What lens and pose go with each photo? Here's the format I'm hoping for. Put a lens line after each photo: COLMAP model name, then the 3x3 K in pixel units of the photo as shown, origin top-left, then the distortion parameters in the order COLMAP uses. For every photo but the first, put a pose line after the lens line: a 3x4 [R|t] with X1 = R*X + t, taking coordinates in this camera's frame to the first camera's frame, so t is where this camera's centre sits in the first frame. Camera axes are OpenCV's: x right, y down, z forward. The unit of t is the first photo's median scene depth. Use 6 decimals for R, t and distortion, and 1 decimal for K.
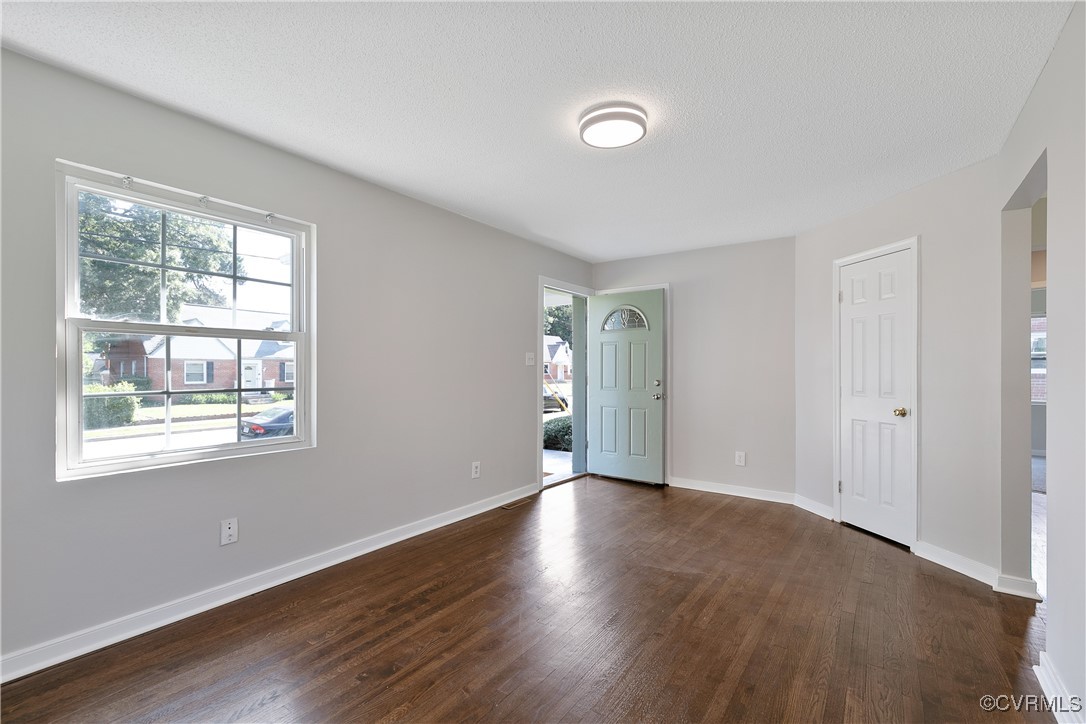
lens RADIAL K [[488.6, 0, 542.8], [0, 488.6, 371.2], [0, 0, 1]] dist [-0.000452, 0.000148]
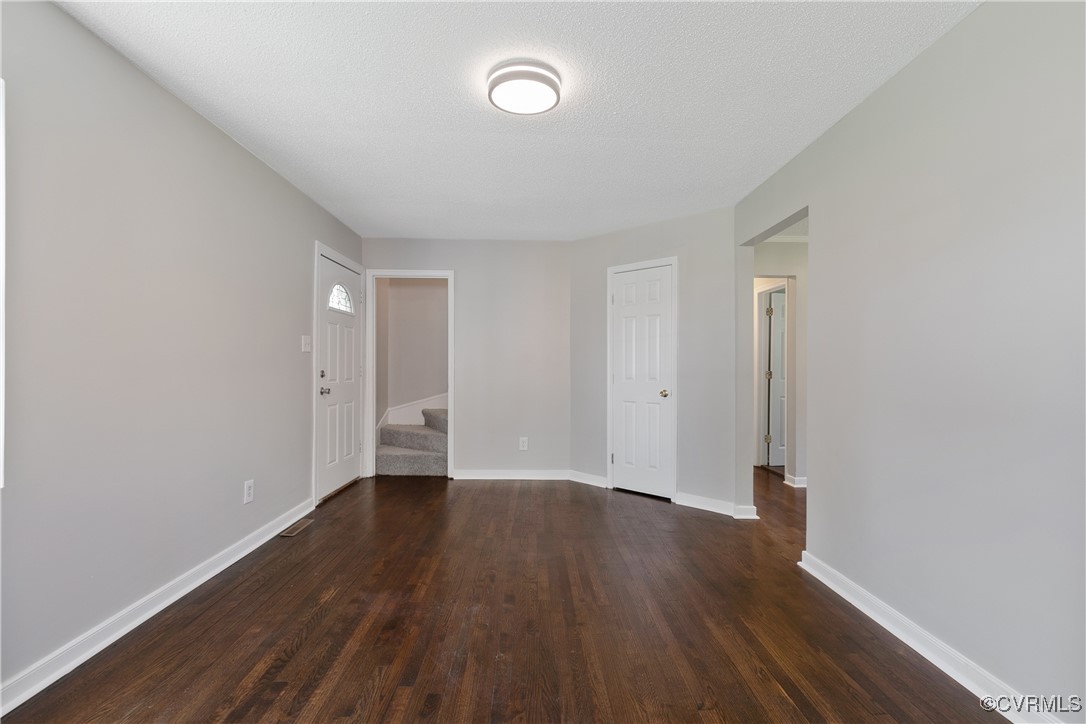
lens RADIAL K [[490.8, 0, 543.0], [0, 490.8, 362.0], [0, 0, 1]] dist [0.003306, 0.000279]
pose [[0.799841, 0.006592, 0.600175, -0.296948], [-0.002439, 0.999967, -0.007733, 0.014138], [-0.600206, 0.004722, 0.799831, 0.178479]]
